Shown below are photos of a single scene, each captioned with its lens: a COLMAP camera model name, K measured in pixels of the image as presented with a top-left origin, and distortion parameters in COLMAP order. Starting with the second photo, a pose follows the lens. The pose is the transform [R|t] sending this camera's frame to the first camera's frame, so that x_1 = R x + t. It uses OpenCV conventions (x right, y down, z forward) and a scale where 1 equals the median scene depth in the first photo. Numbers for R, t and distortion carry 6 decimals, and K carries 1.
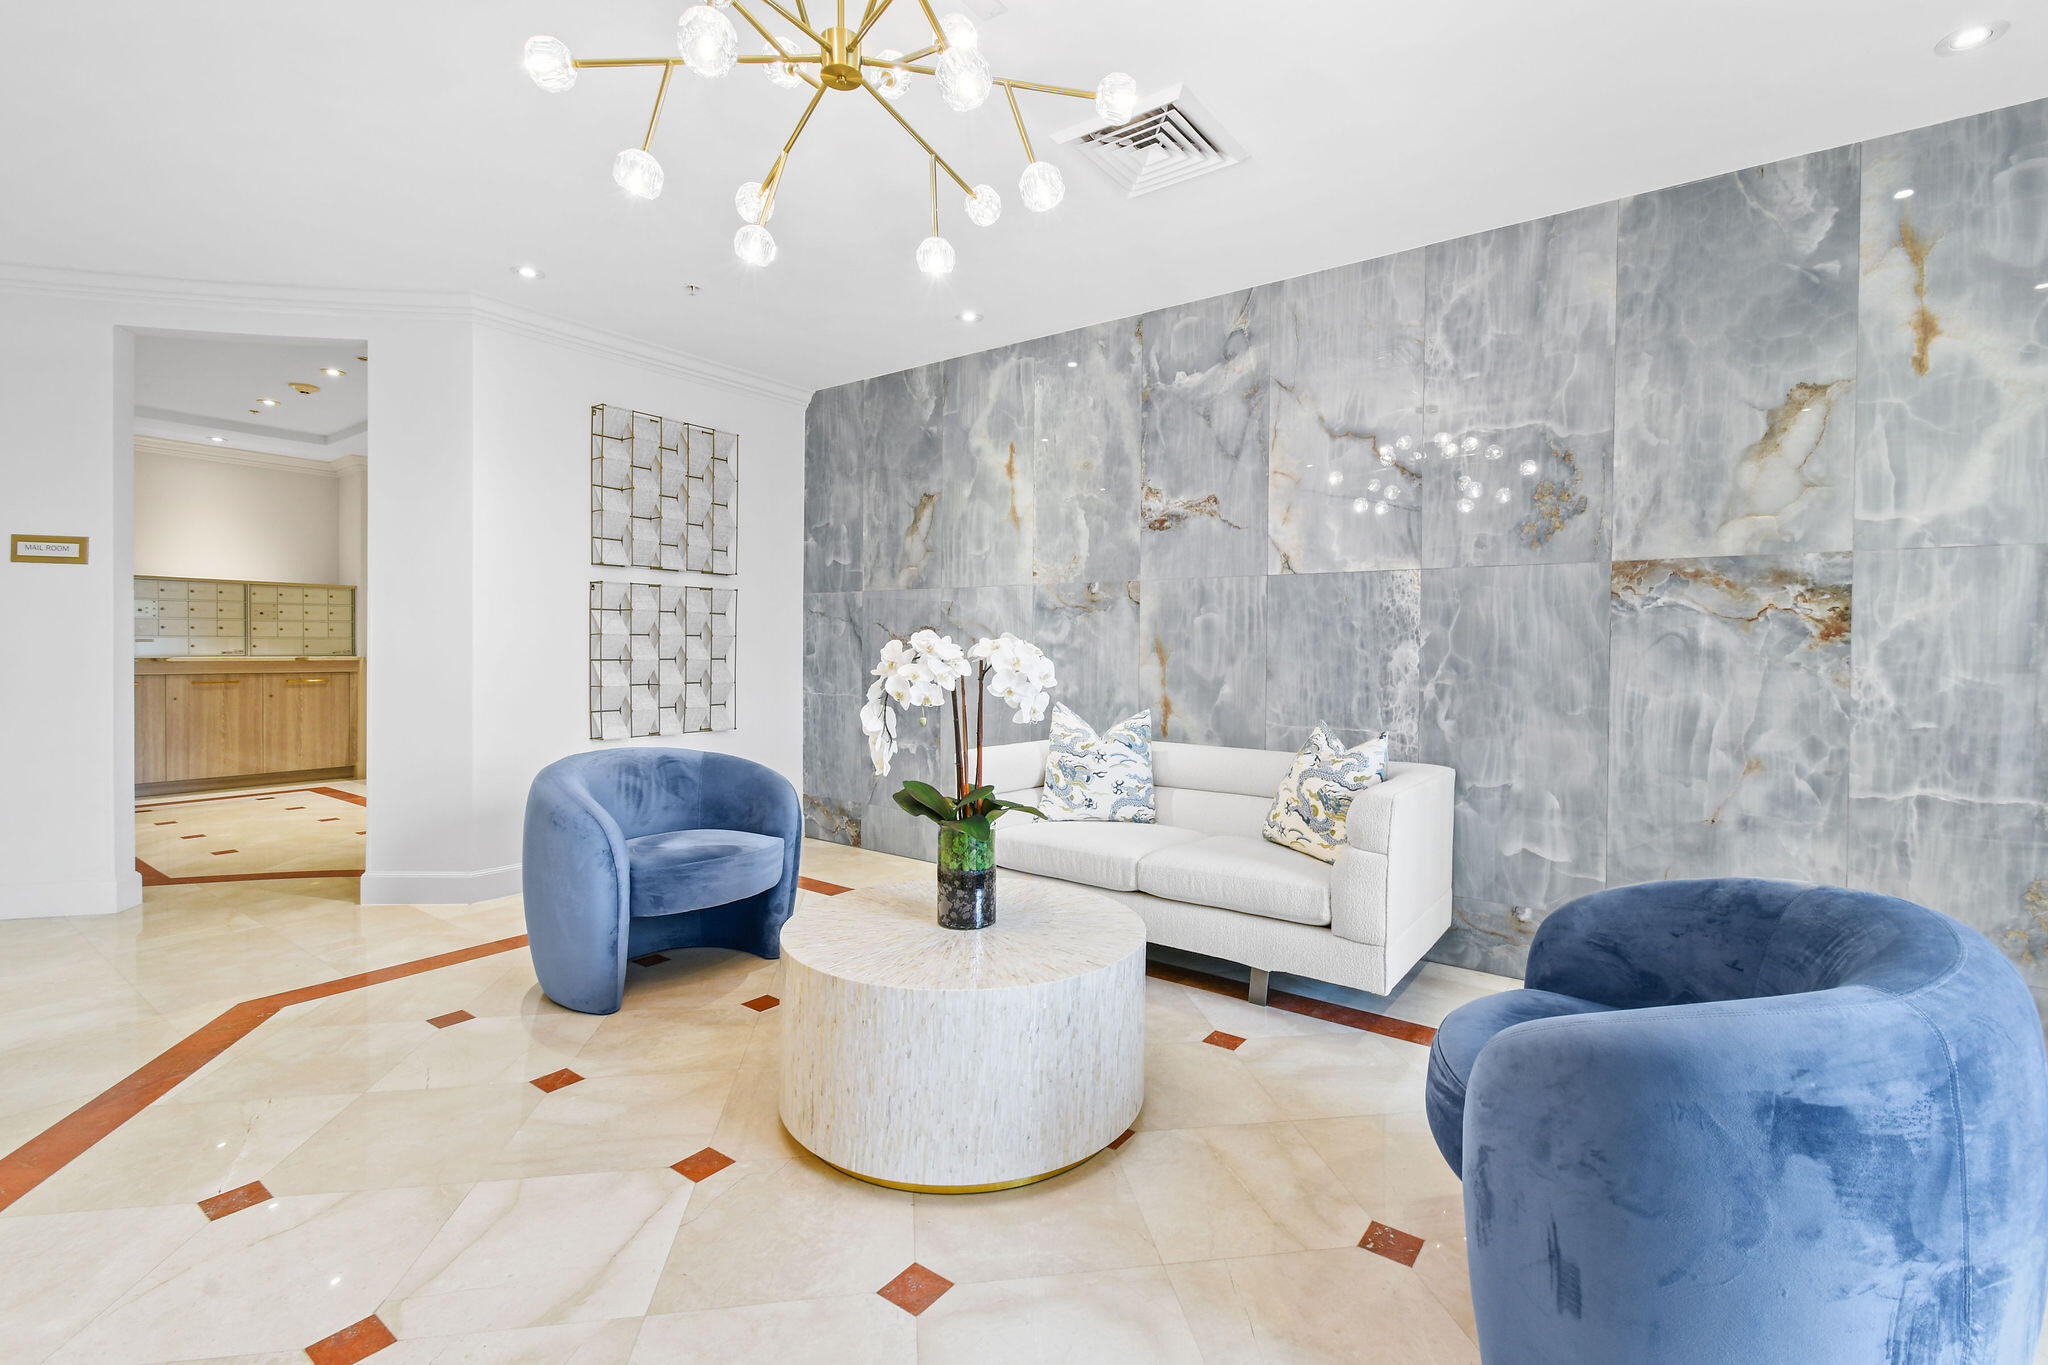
lens RADIAL K [[931.0, 0, 1060.1], [0, 931.0, 656.0], [0, 0, 1]] dist [0.005440, -0.000648]
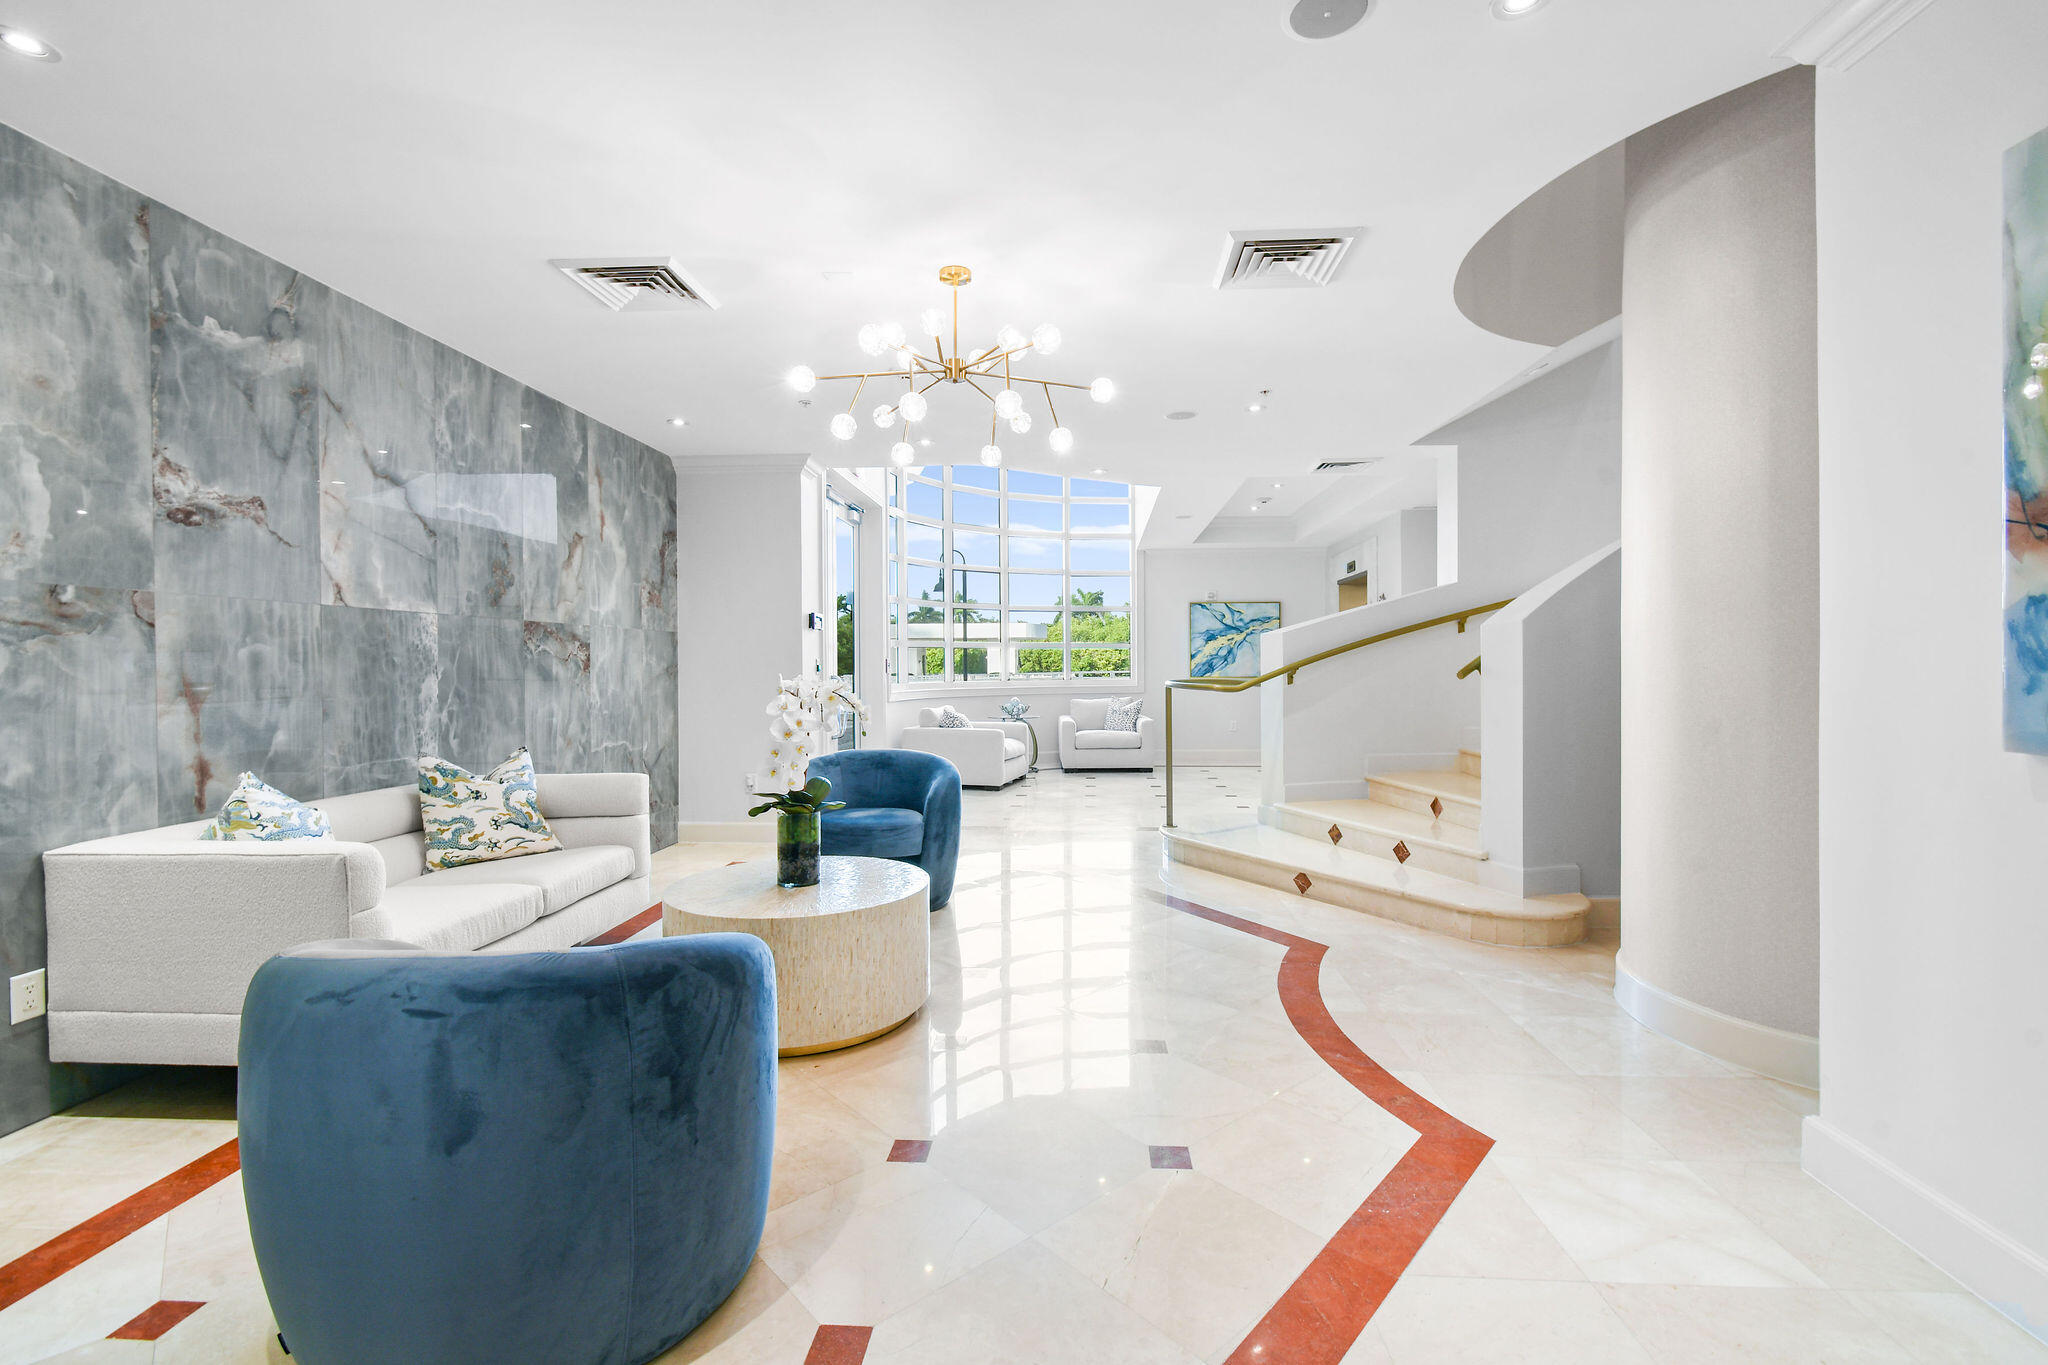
lens RADIAL K [[931.0, 0, 1028.7], [0, 931.0, 668.9], [0, 0, 1]] dist [0.005440, -0.000648]
pose [[-0.540924, -0.010763, 0.841002, -0.915602], [0.007677, 0.999813, 0.017734, -0.035480], [-0.841036, 0.016049, -0.540741, 0.919757]]
